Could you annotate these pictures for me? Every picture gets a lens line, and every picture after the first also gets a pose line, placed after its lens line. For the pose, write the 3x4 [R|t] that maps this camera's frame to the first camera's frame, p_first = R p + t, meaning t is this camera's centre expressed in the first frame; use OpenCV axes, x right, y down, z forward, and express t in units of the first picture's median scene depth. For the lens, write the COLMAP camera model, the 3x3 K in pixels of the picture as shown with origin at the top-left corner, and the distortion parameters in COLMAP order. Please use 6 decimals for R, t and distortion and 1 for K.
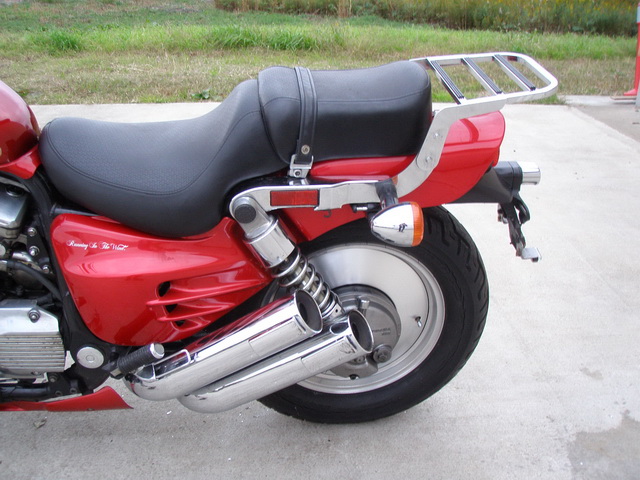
lens RADIAL K [[712.5, 0, 315.2], [0, 712.5, 250.1], [0, 0, 1]] dist [-0.211285, 0.207700]
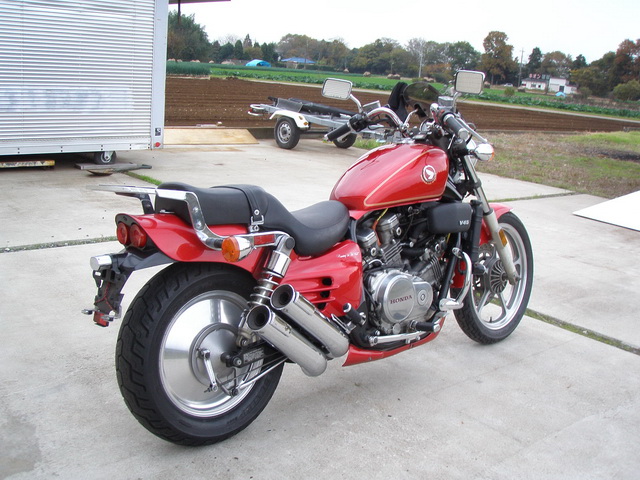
lens RADIAL K [[712.5, 0, 315.2], [0, 712.5, 250.1], [0, 0, 1]] dist [-0.211285, 0.207700]
pose [[-0.788785, 0.073260, -0.610288, 0.758971], [-0.324238, 0.793908, 0.514373, -0.919963], [0.522196, 0.603608, -0.602469, 1.910640]]
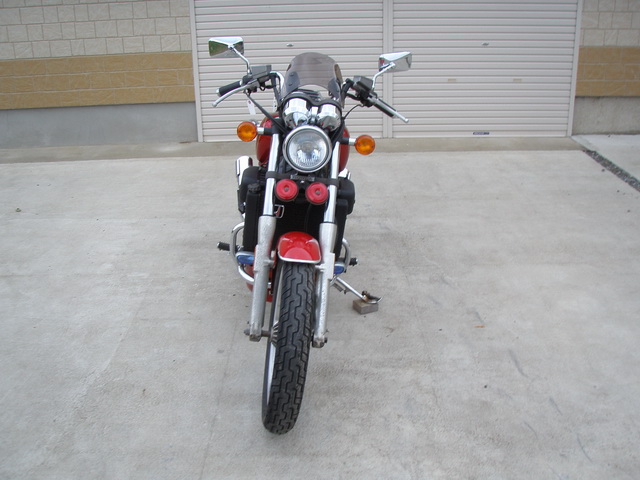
lens RADIAL K [[712.5, 0, 315.2], [0, 712.5, 250.1], [0, 0, 1]] dist [-0.211285, 0.207700]
pose [[0.060125, -0.385160, 0.920889, -2.391669], [0.413612, 0.849245, 0.328190, -0.552245], [-0.908466, 0.361159, 0.210368, 0.467367]]
